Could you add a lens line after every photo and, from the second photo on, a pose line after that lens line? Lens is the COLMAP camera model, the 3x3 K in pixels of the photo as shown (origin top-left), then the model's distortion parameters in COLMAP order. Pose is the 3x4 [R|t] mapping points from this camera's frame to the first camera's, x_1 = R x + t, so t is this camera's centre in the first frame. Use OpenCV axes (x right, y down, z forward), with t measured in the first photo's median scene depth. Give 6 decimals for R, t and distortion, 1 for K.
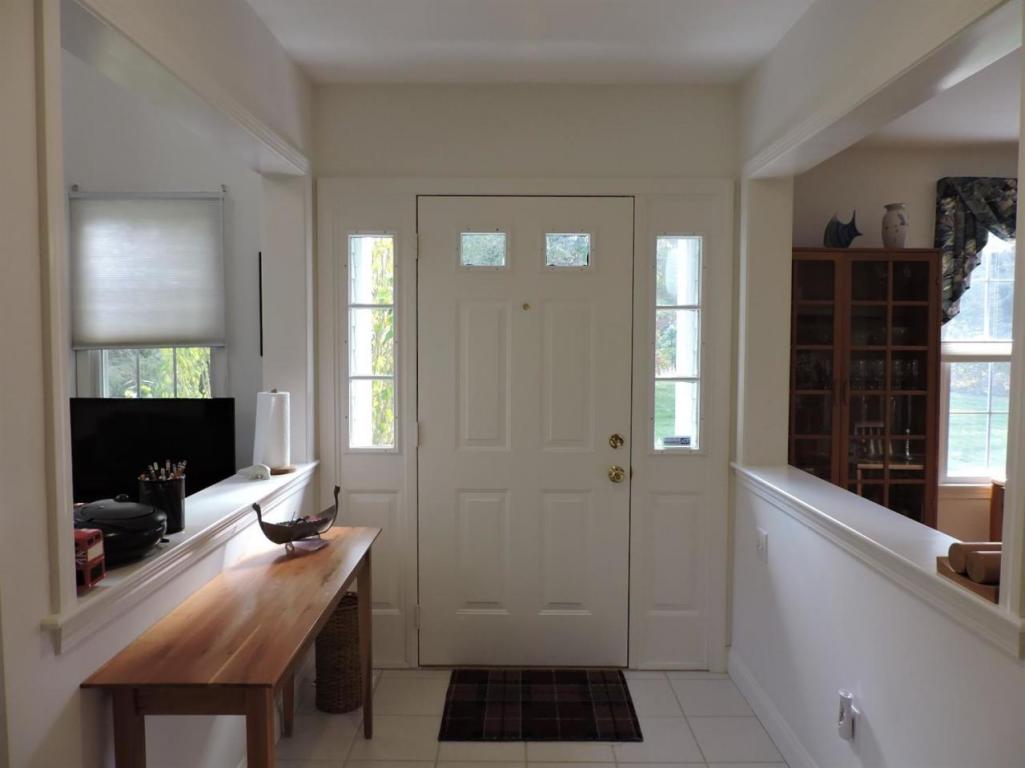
lens RADIAL K [[724.8, 0, 512.5], [0, 724.8, 384.0], [0, 0, 1]] dist [-0.010323, -0.010319]
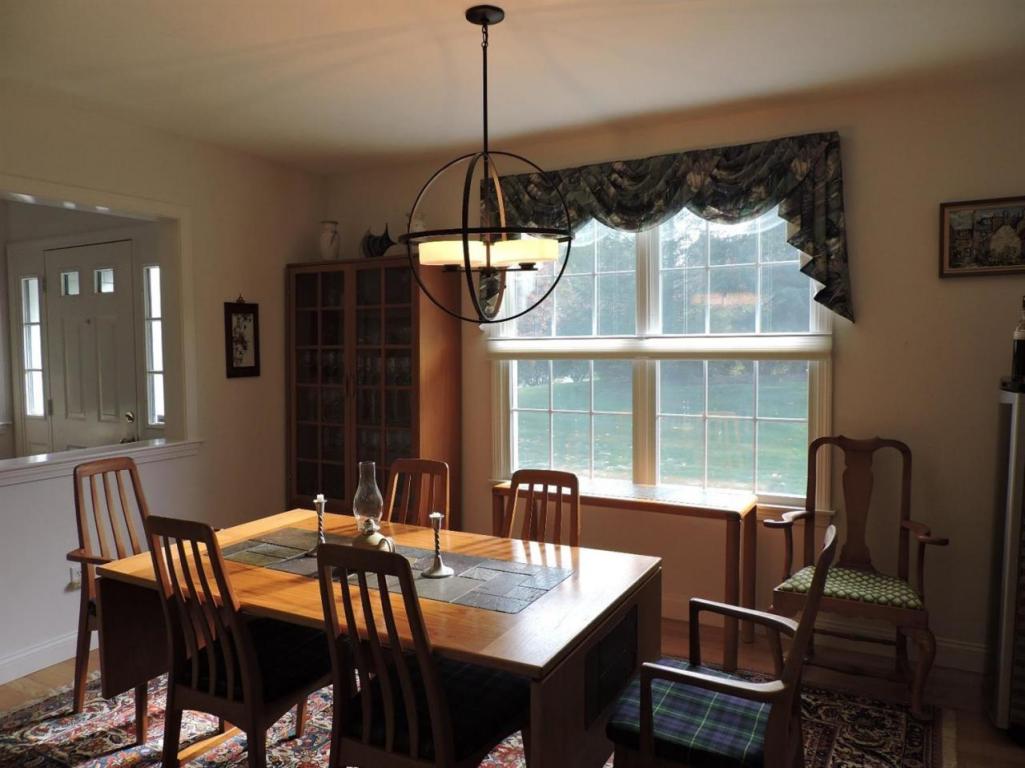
lens RADIAL K [[724.8, 0, 512.5], [0, 724.8, 384.0], [0, 0, 1]] dist [-0.010323, -0.010319]
pose [[0.869339, 0.017671, -0.493901, 1.247686], [-0.013227, 0.999834, 0.012491, -0.008897], [0.494040, -0.004326, 0.869429, 0.130972]]
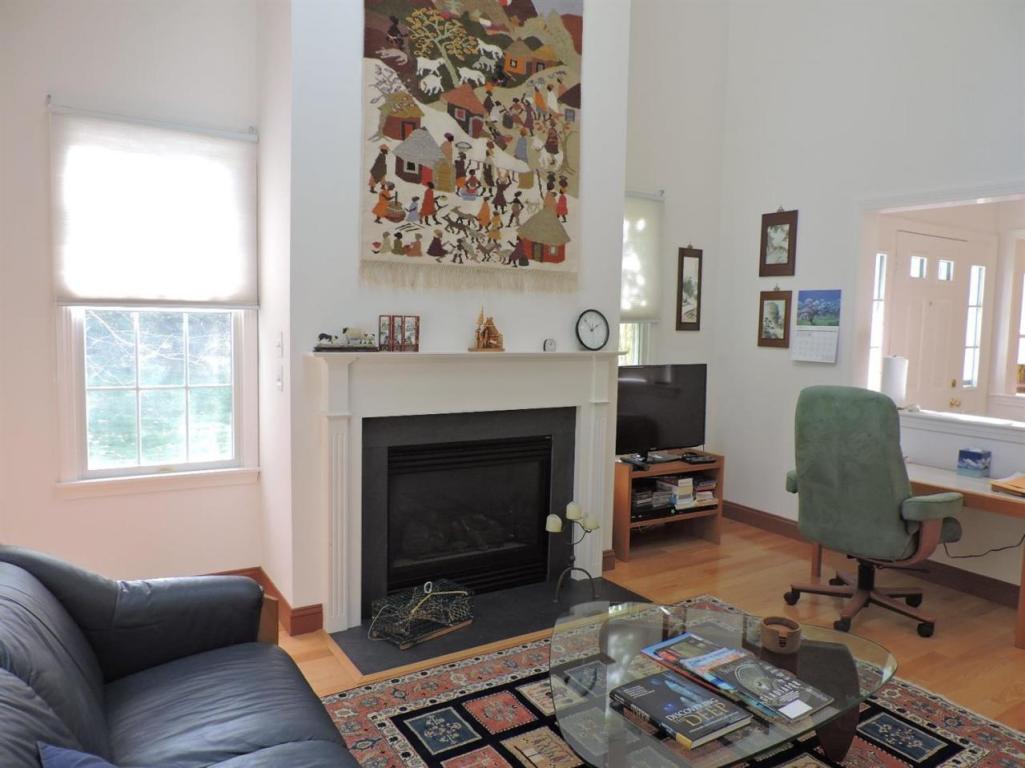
lens RADIAL K [[724.8, 0, 512.5], [0, 724.8, 384.0], [0, 0, 1]] dist [-0.010323, -0.010319]
pose [[0.853196, -0.031756, 0.520622, -1.394019], [0.009728, 0.998940, 0.044990, -0.005954], [-0.521499, -0.033321, 0.852601, 0.074066]]
